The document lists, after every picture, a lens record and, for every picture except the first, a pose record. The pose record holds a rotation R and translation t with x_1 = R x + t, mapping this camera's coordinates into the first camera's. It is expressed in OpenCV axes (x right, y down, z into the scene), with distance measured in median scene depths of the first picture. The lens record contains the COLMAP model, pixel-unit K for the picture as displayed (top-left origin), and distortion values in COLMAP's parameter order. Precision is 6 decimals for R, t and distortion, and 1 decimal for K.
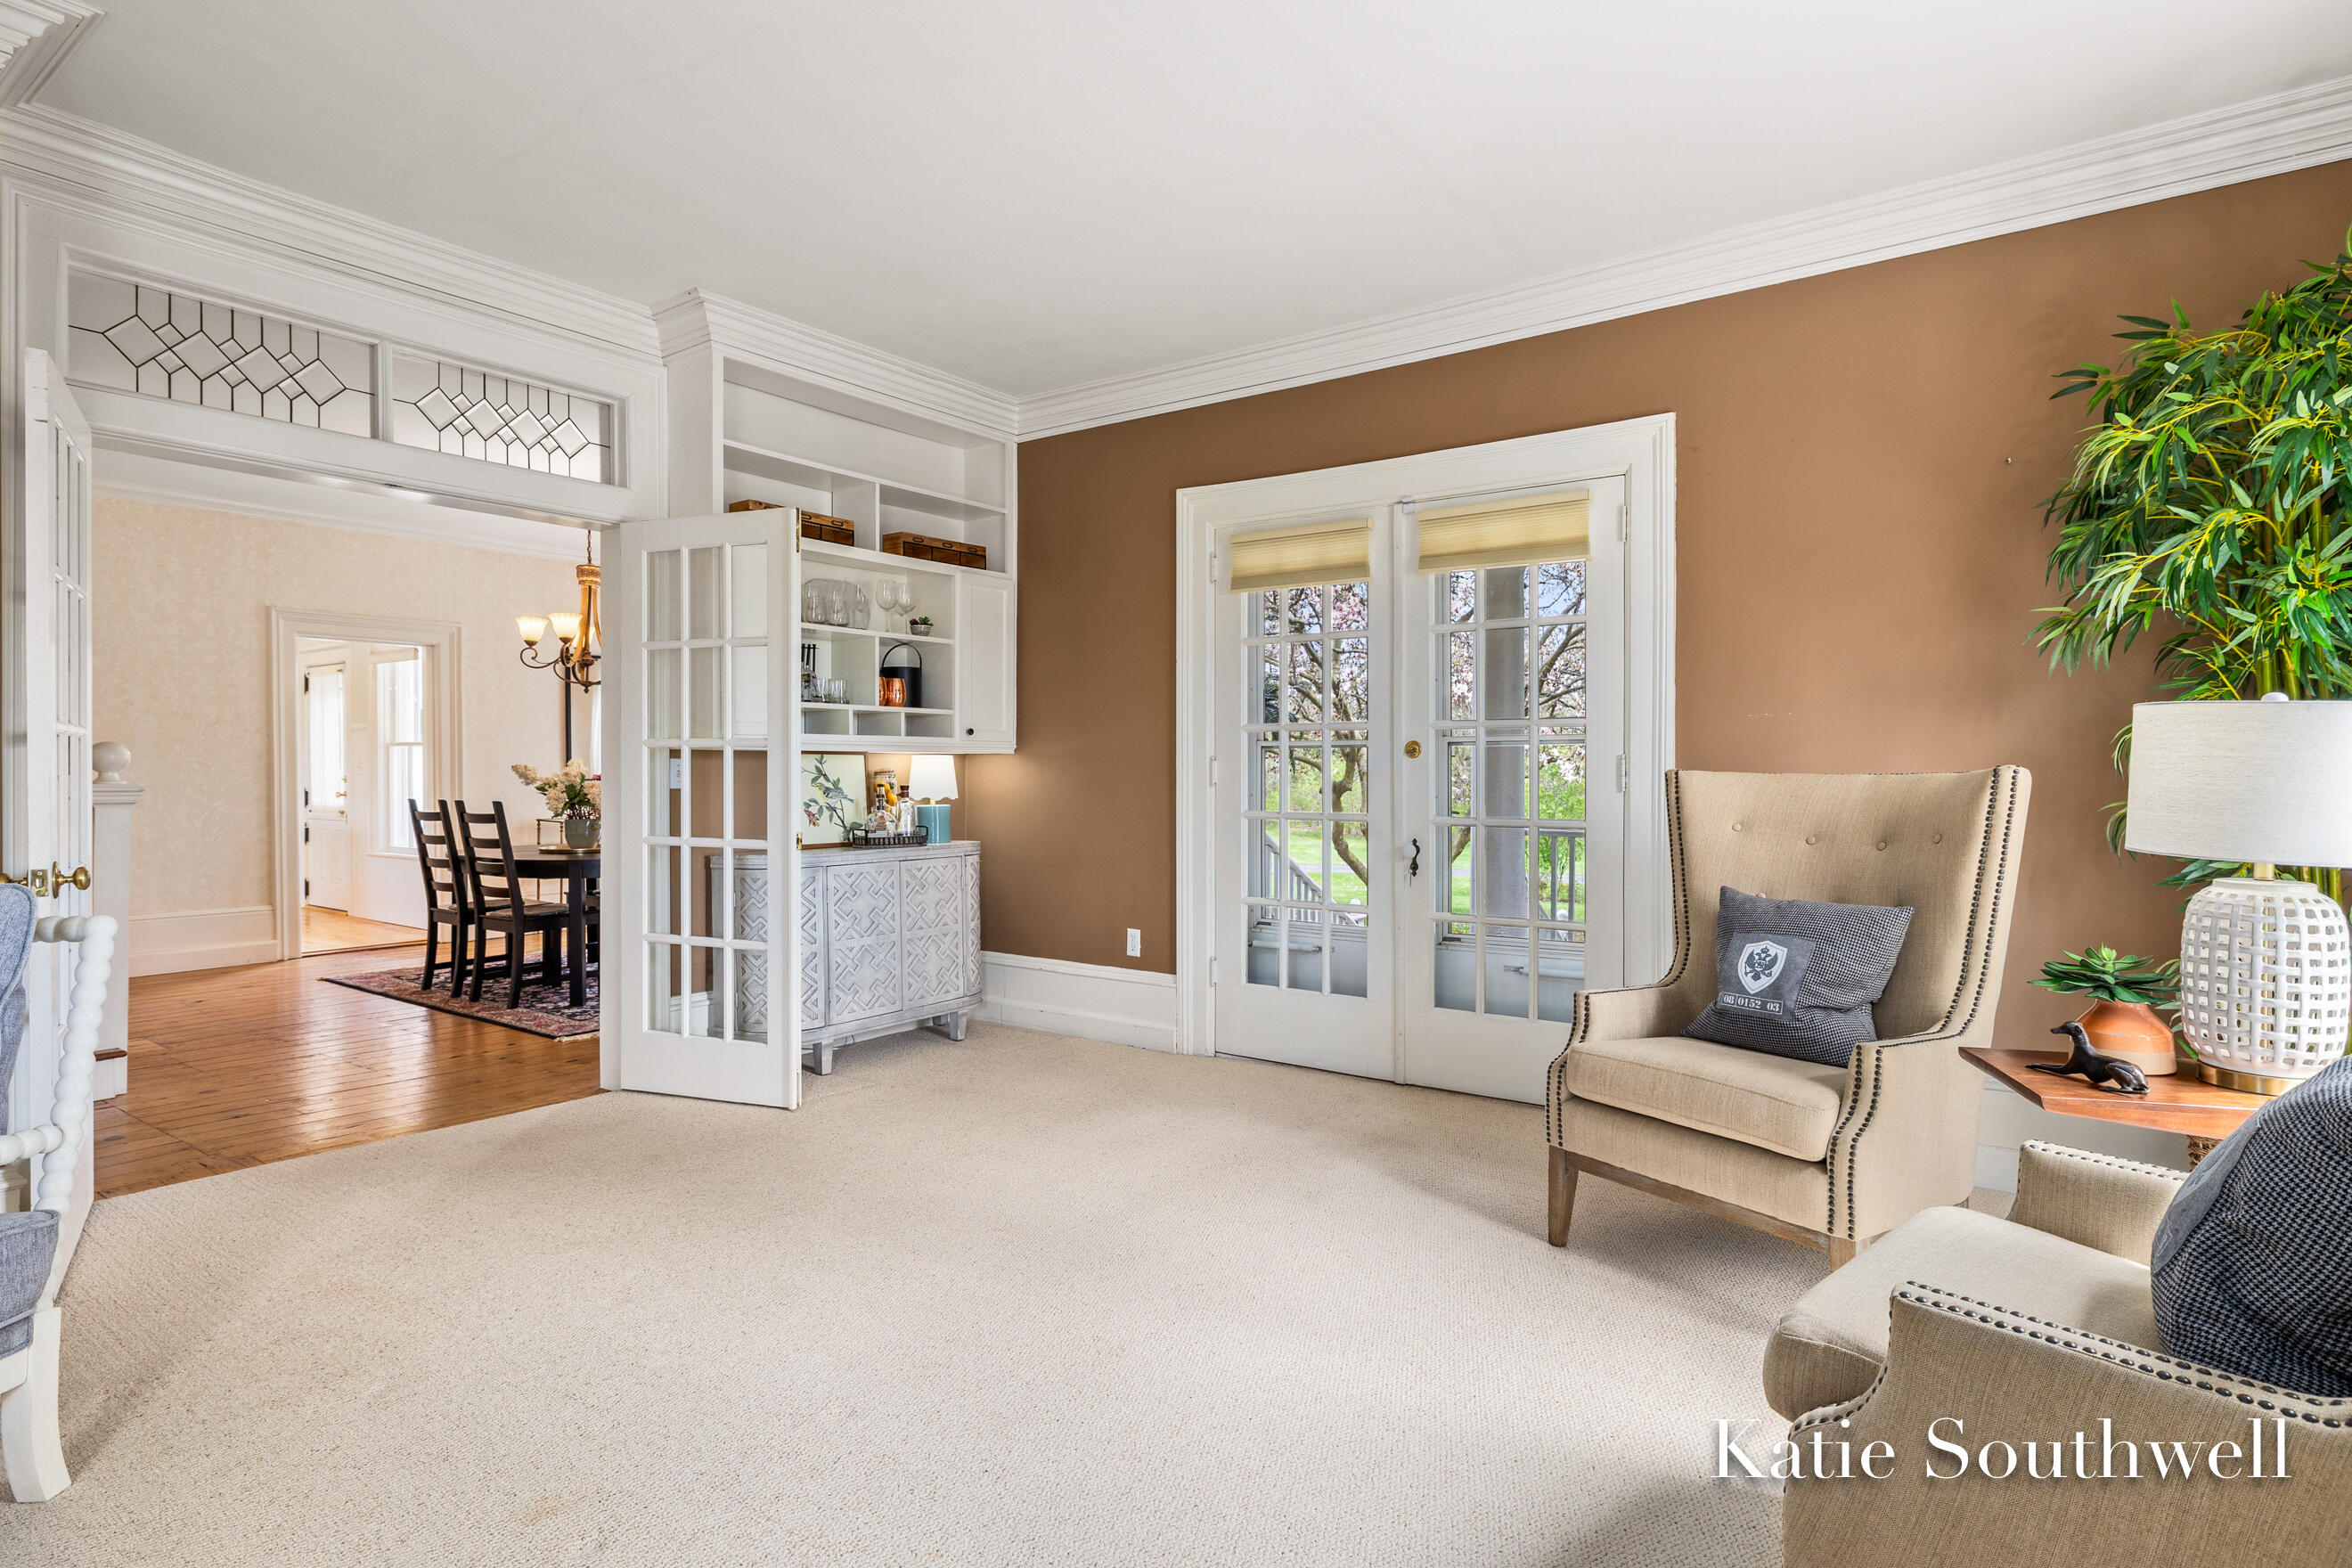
lens RADIAL K [[1184.0, 0, 1172.7], [0, 1184.0, 776.9], [0, 0, 1]] dist [-0.001379, -0.000015]
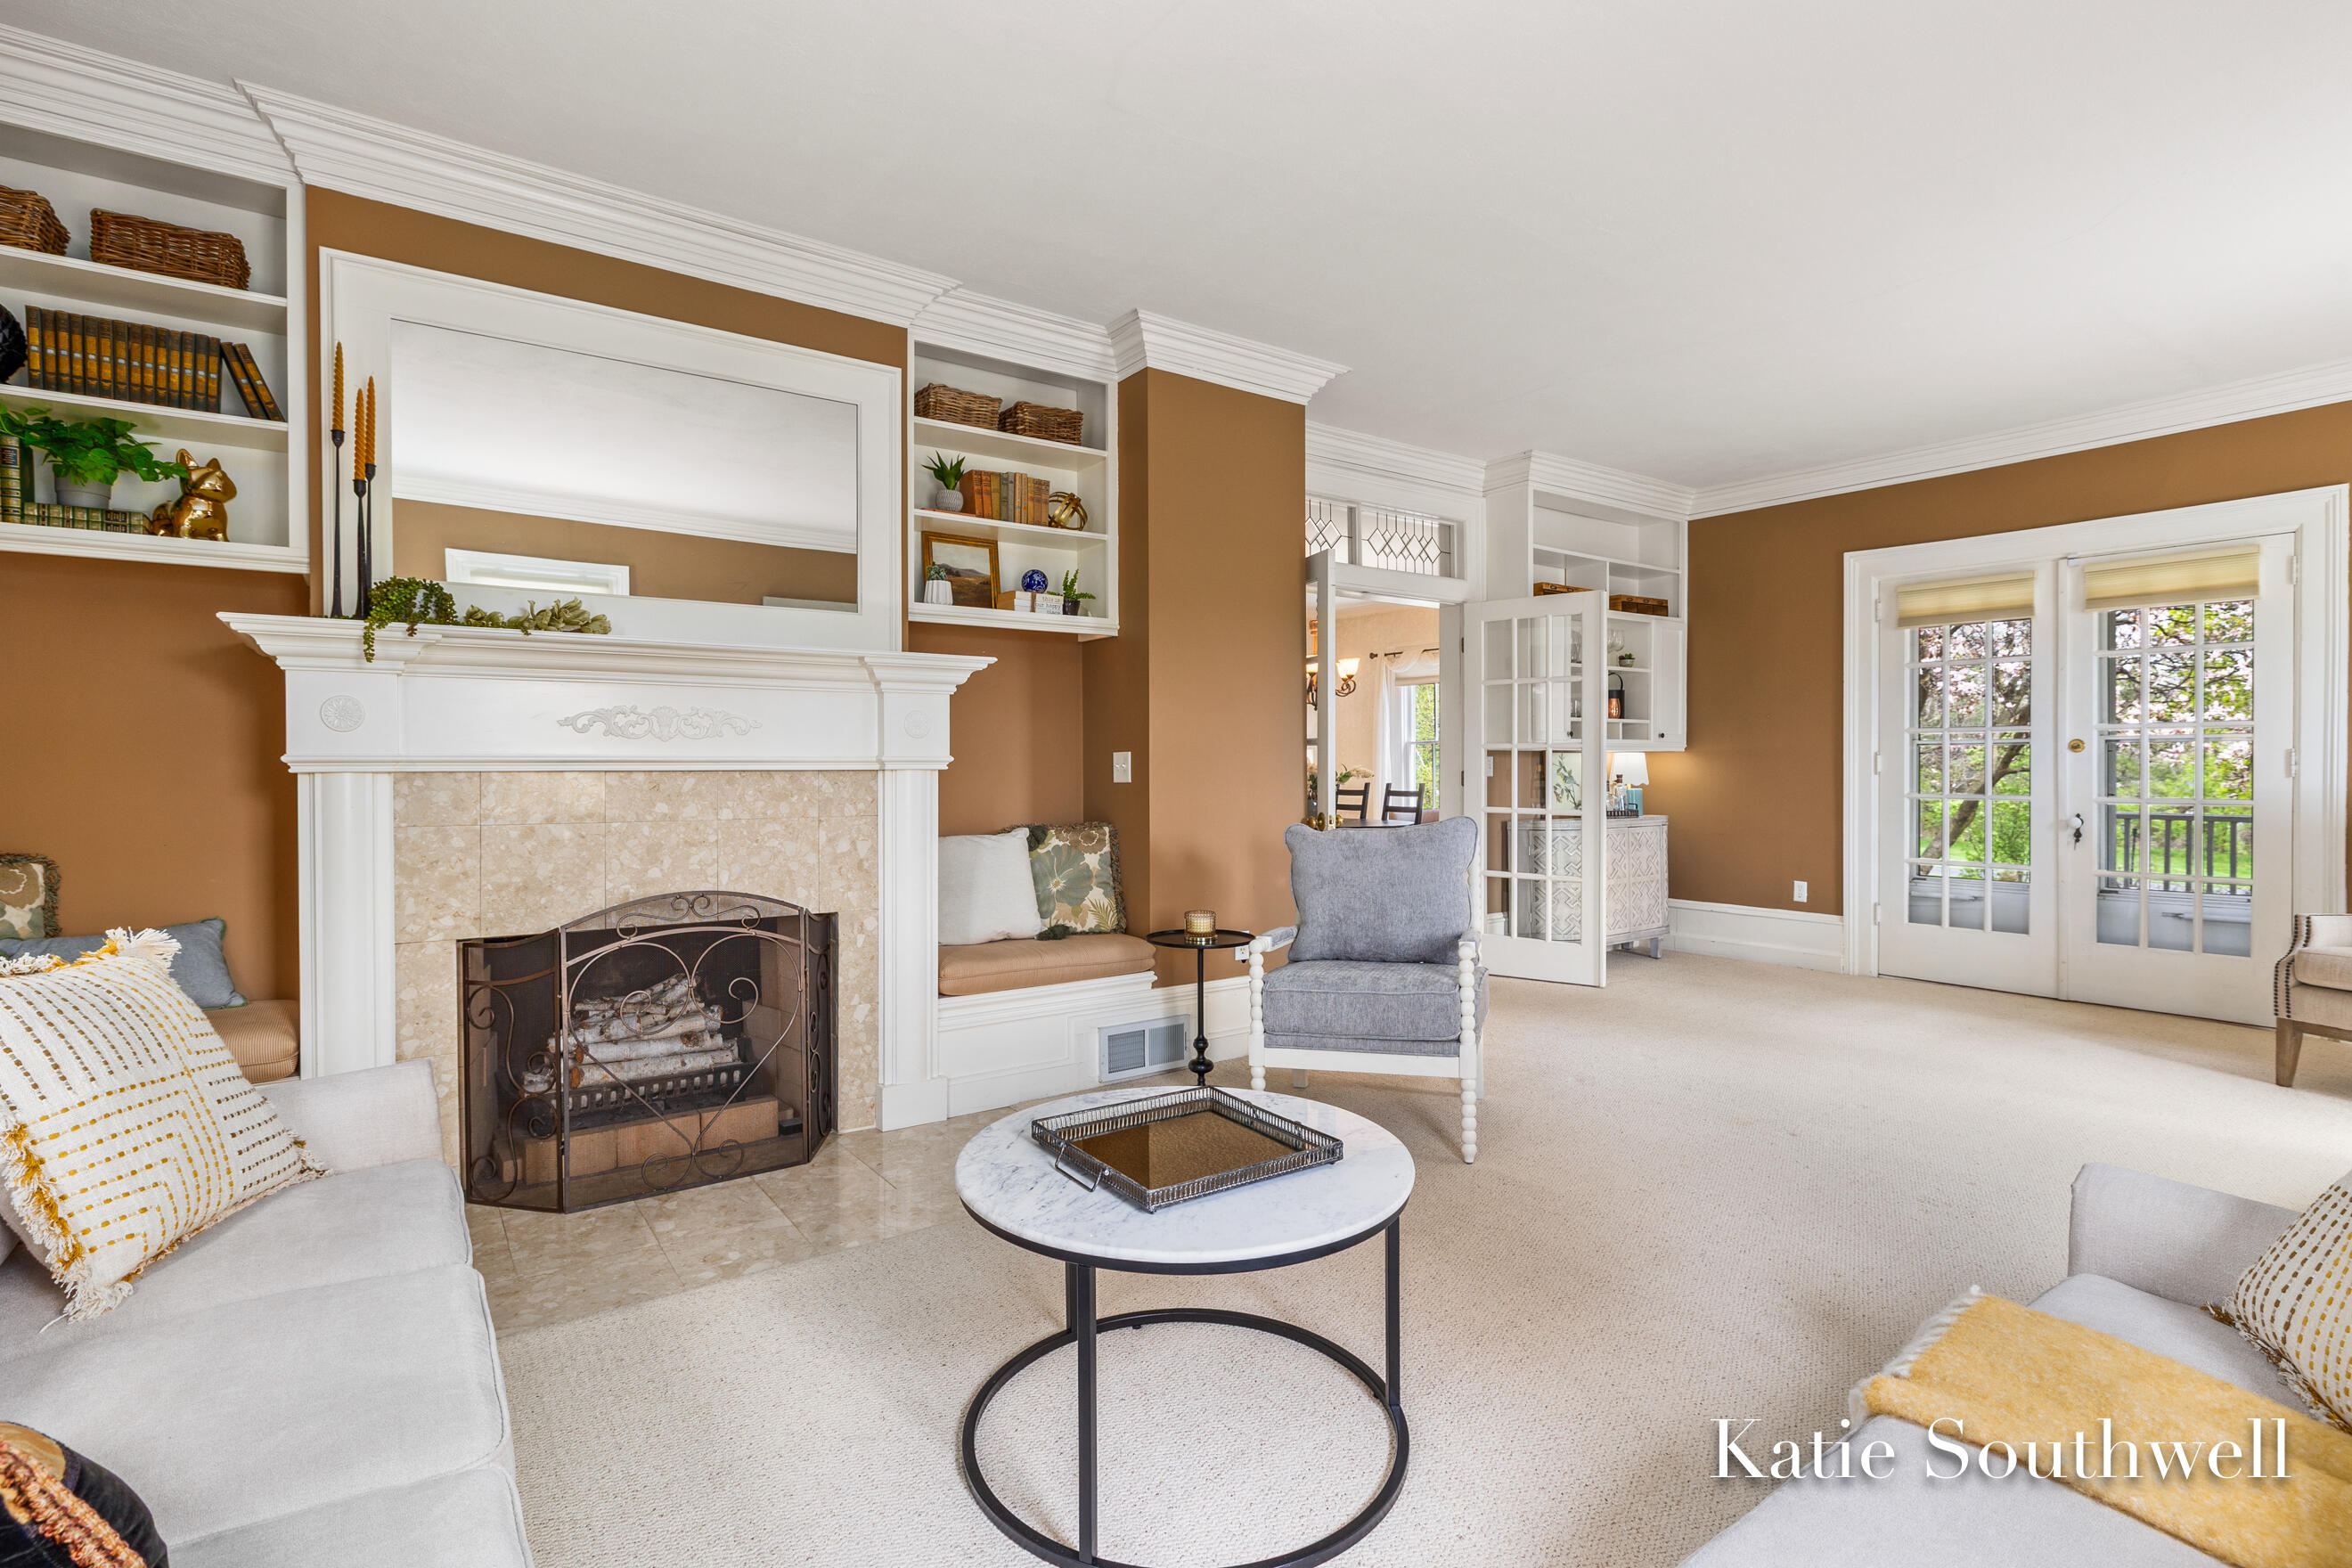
lens RADIAL K [[1118.9, 0, 1166.5], [0, 1118.9, 777.9], [0, 0, 1]] dist [-0.001756, 0.000782]
pose [[0.951487, 0.000033, -0.307690, -0.359965], [0.001337, 0.999990, 0.004240, 0.005466], [0.307687, -0.004445, 0.951477, -0.469613]]
